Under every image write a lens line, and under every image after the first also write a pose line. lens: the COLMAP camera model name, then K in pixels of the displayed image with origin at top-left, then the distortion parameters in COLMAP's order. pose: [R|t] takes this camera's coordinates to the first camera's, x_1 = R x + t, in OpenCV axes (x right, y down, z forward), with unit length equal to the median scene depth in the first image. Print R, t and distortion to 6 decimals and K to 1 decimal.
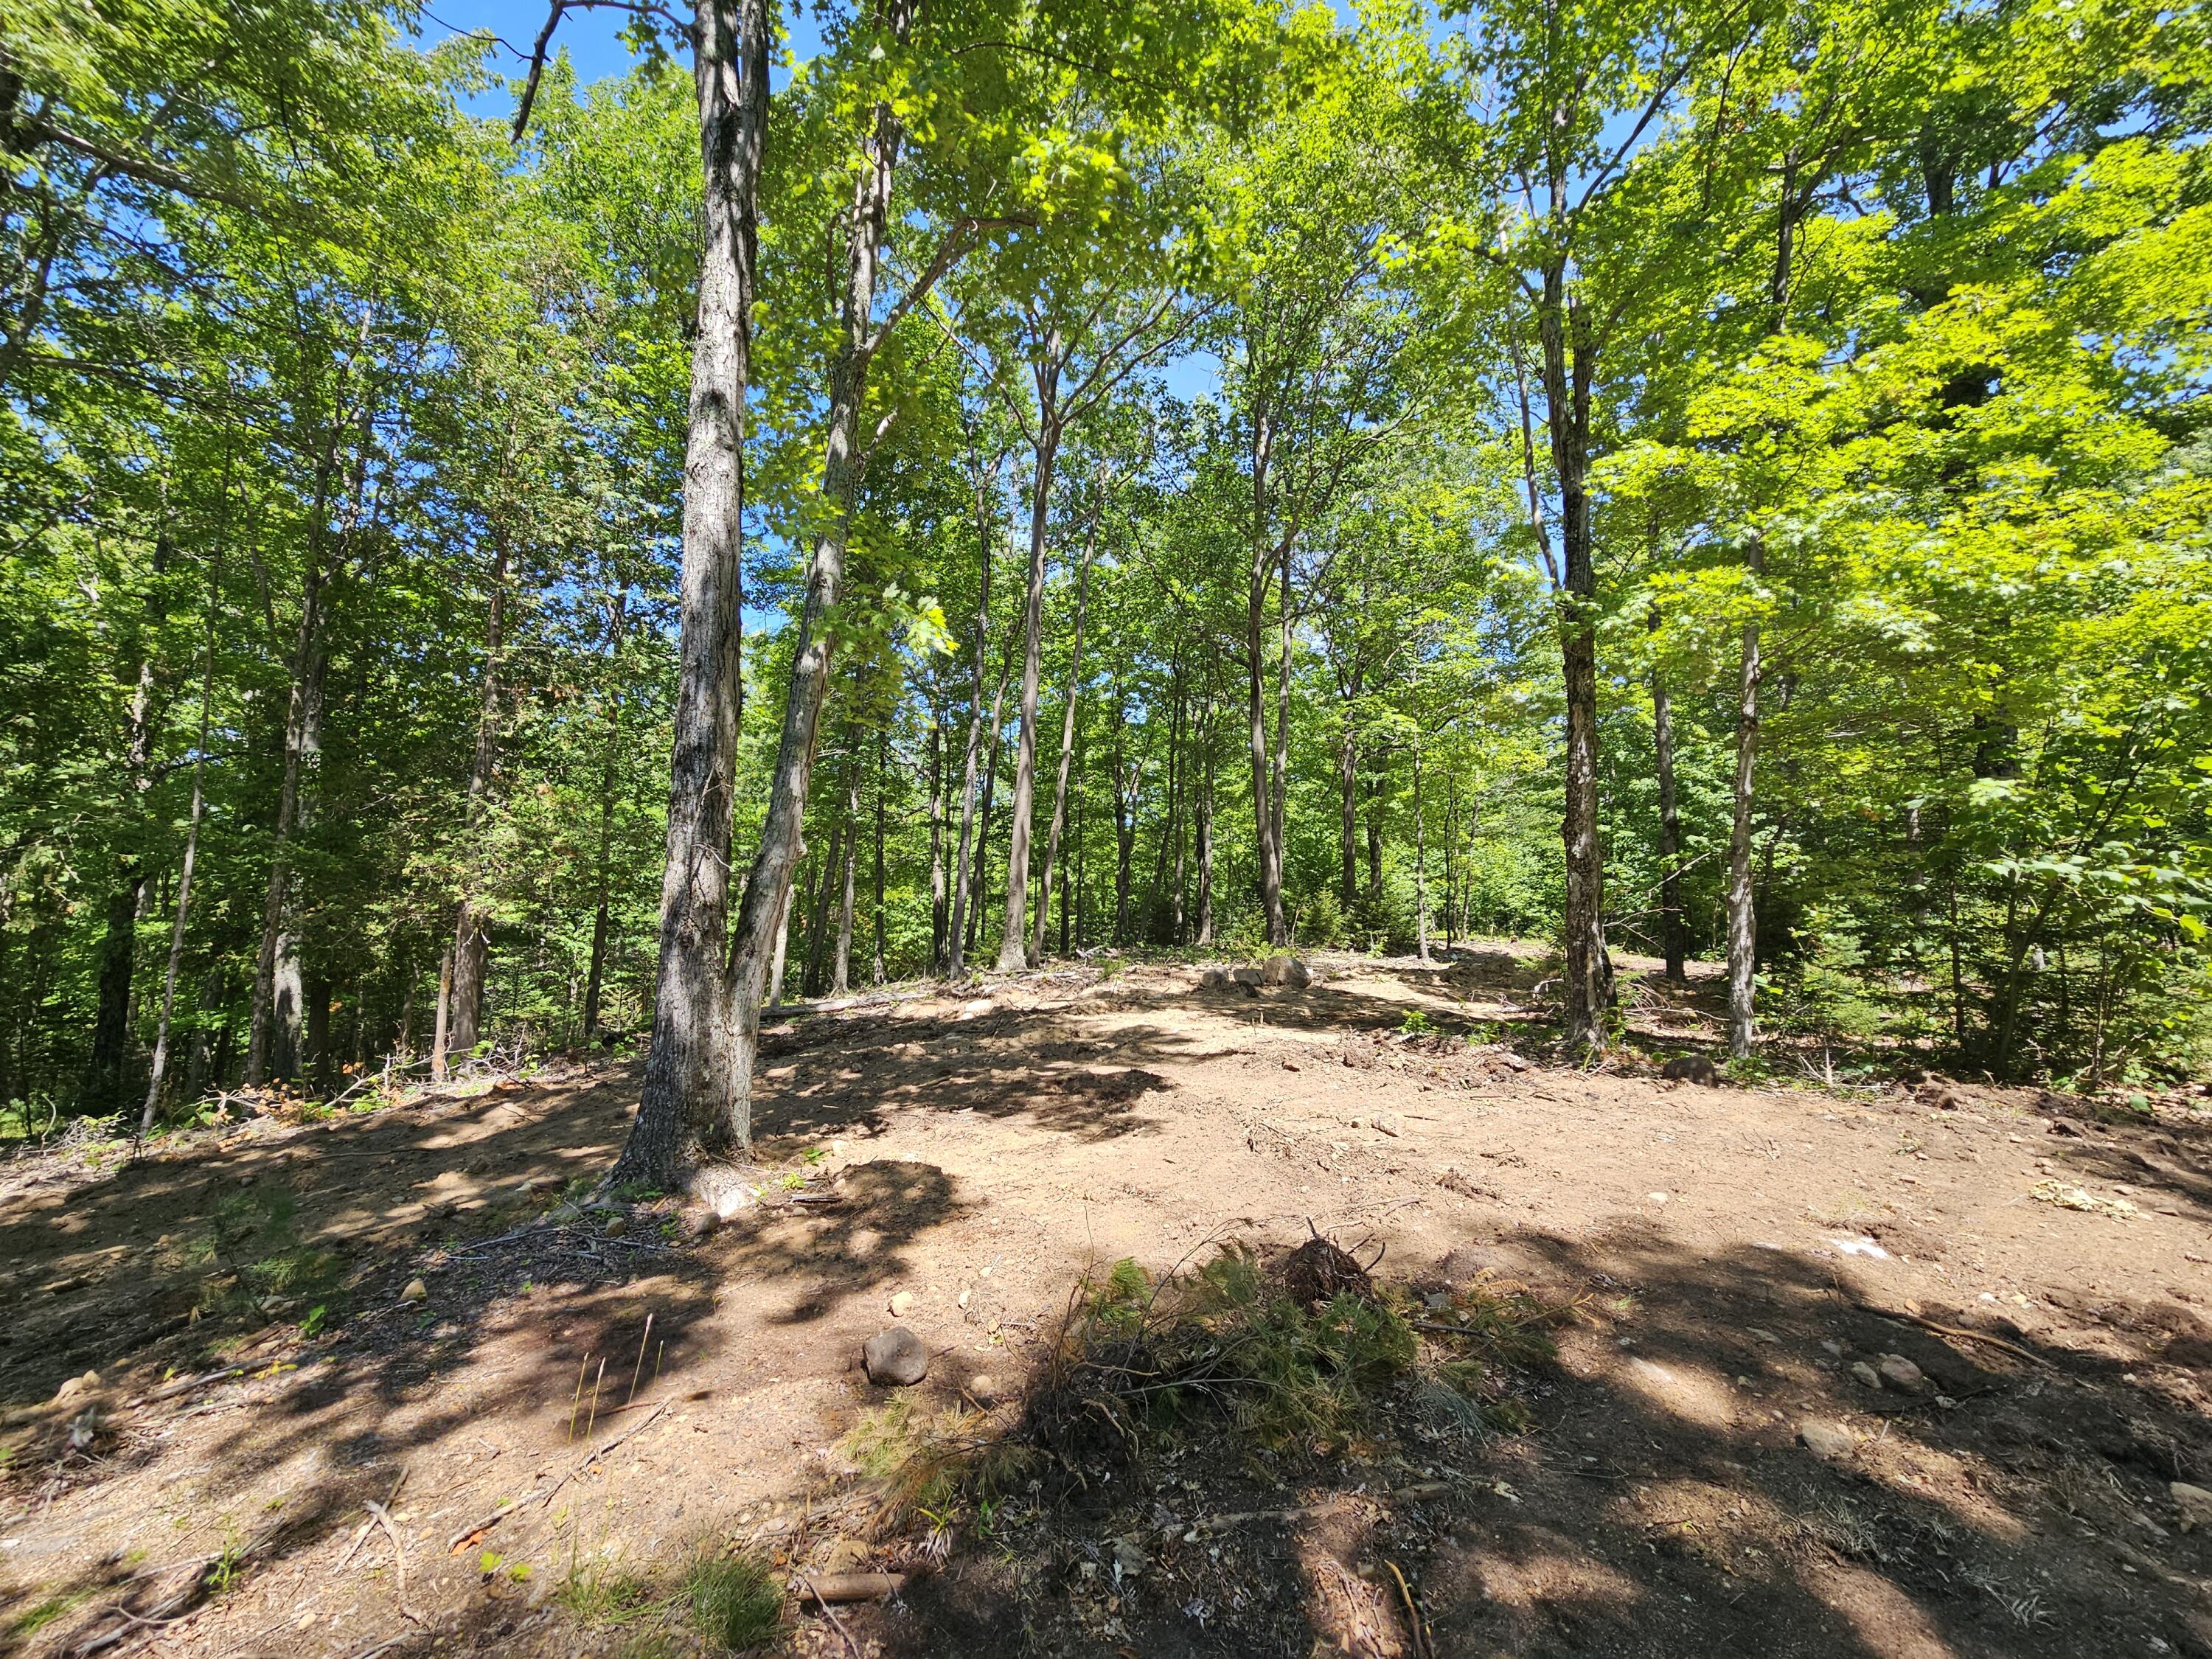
lens RADIAL K [[885.8, 0, 1107.0], [0, 885.8, 831.2], [0, 0, 1]] dist [-0.000907, -0.000194]
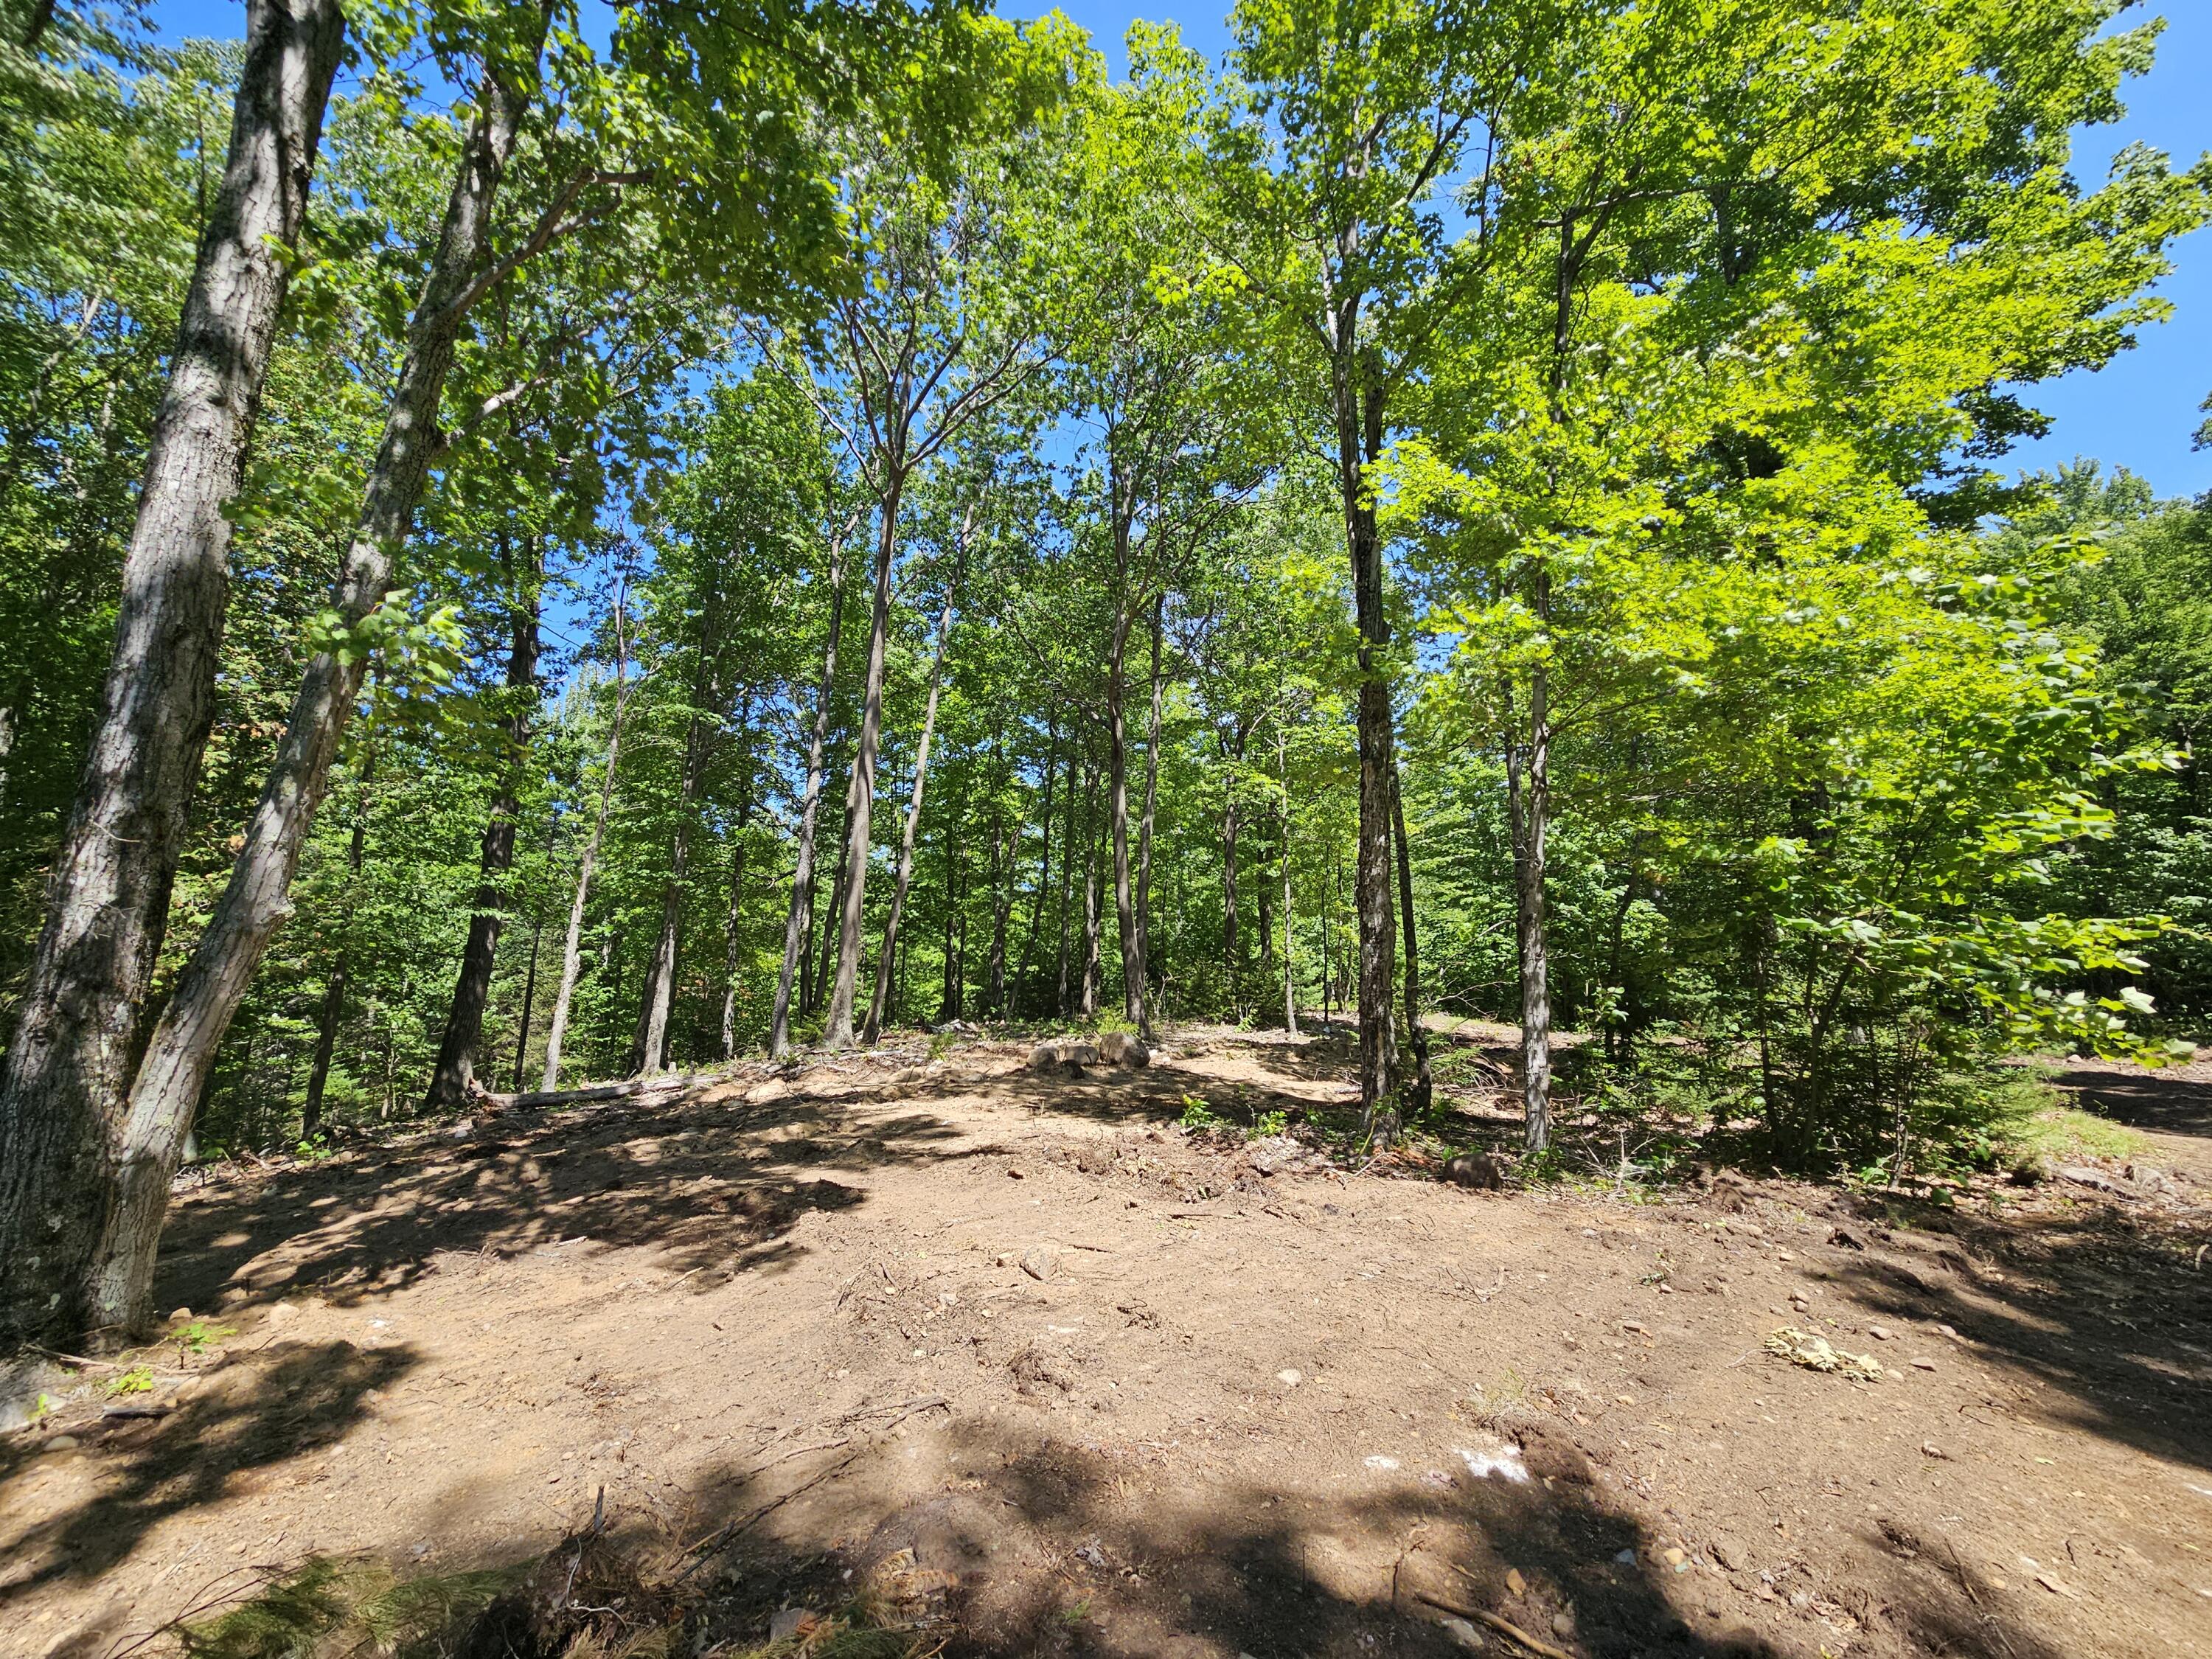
lens RADIAL K [[885.8, 0, 1104.7], [0, 885.8, 829.7], [0, 0, 1]] dist [-0.000907, -0.000194]
pose [[0.996882, 0.010465, 0.078209, 0.110117], [-0.004324, 0.996922, -0.078280, 0.002169], [-0.078787, 0.077698, 0.993859, 0.061825]]
